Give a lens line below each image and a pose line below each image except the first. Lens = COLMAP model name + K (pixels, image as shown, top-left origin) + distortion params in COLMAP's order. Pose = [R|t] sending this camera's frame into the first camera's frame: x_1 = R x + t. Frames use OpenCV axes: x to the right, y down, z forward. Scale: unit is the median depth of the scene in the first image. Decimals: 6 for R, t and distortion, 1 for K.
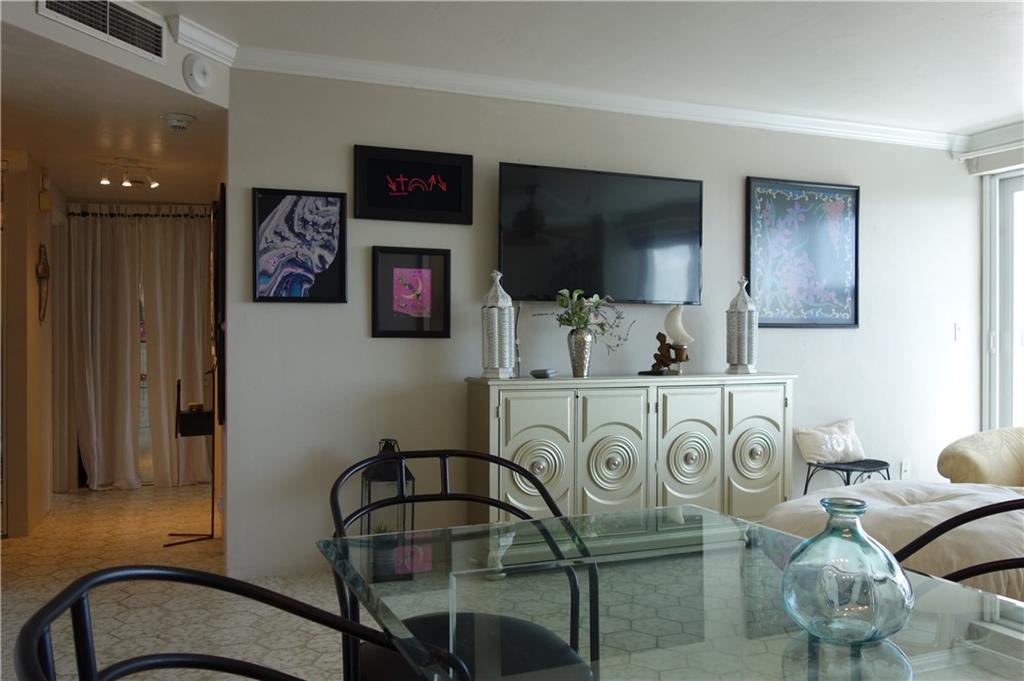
lens RADIAL K [[850.8, 0, 512.0], [0, 850.8, 340.5], [0, 0, 1]] dist [-0.005734, -0.007745]
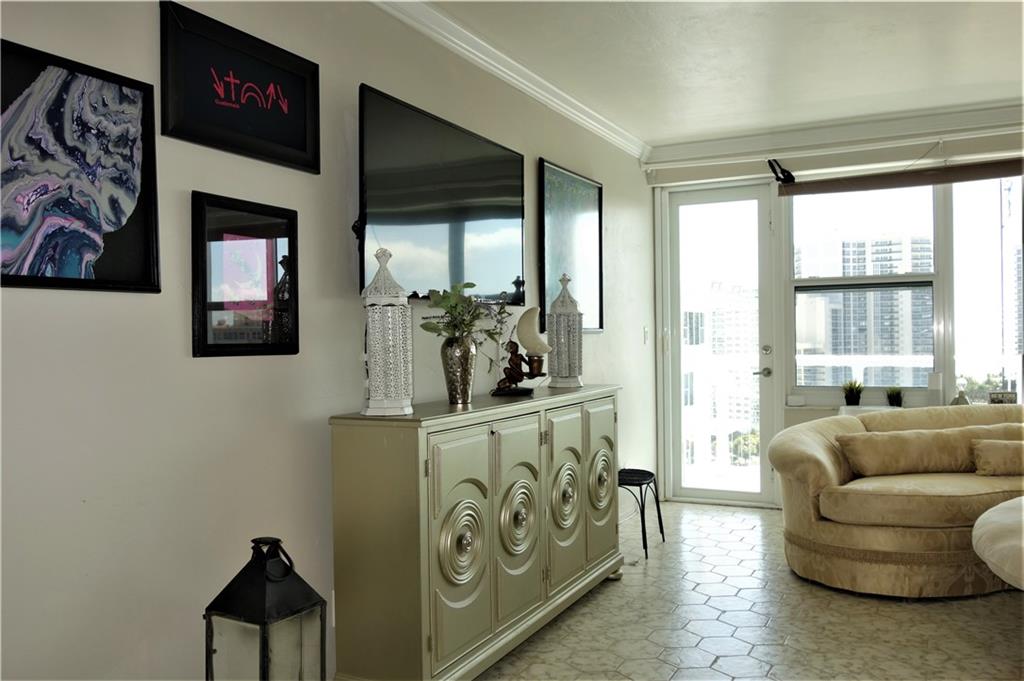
lens RADIAL K [[833.8, 0, 512.0], [0, 833.8, 340.5], [0, 0, 1]] dist [-0.011796, -0.016091]
pose [[0.751514, -0.014238, 0.659564, -0.362348], [0.017244, 0.999849, 0.001937, -0.011590], [-0.659492, 0.009918, 0.751646, 0.457871]]
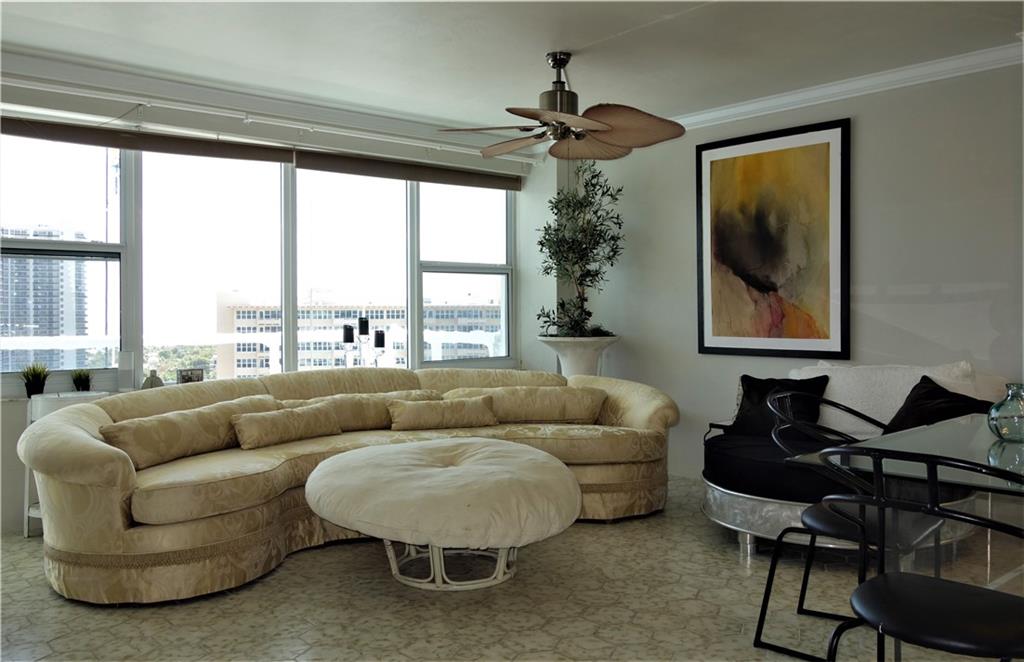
lens RADIAL K [[847.0, 0, 523.6], [0, 847.0, 316.4], [0, 0, 1]] dist [-0.010949, -0.008633]
pose [[-0.334317, -0.002346, 0.942458, -0.355129], [0.004914, 0.999979, 0.004232, -0.001508], [-0.942448, 0.006046, -0.334298, 0.836060]]
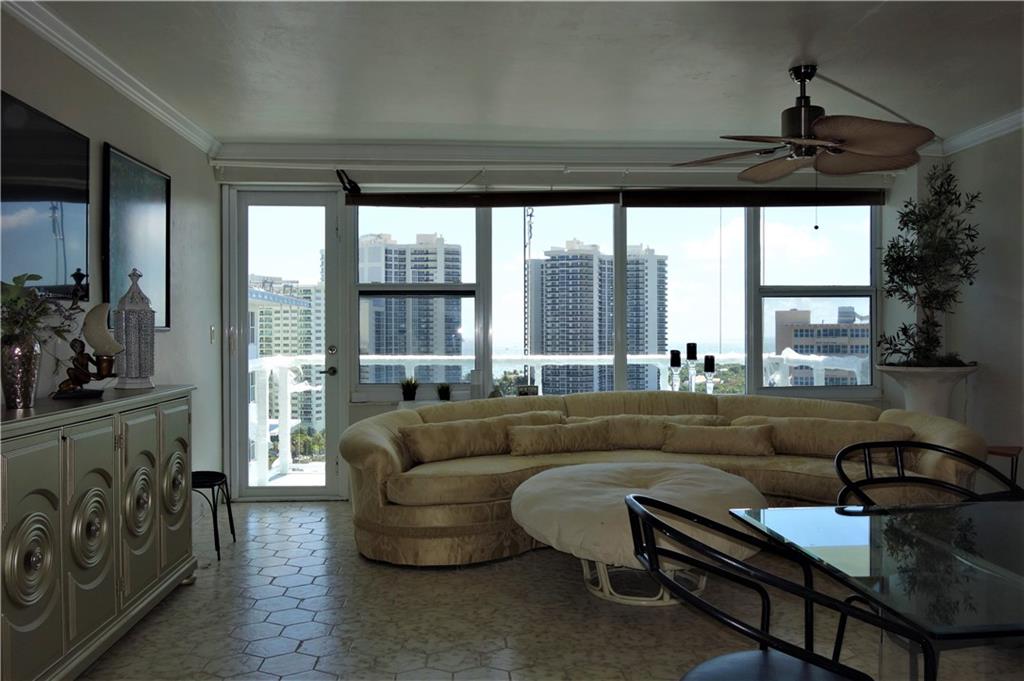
lens RADIAL K [[833.8, 0, 512.0], [0, 833.8, 340.5], [0, 0, 1]] dist [-0.011796, -0.016091]
pose [[0.315260, -0.009270, 0.948960, -0.412709], [0.005181, 0.999954, 0.008047, -0.012375], [-0.948991, 0.002380, 0.315293, 0.462683]]
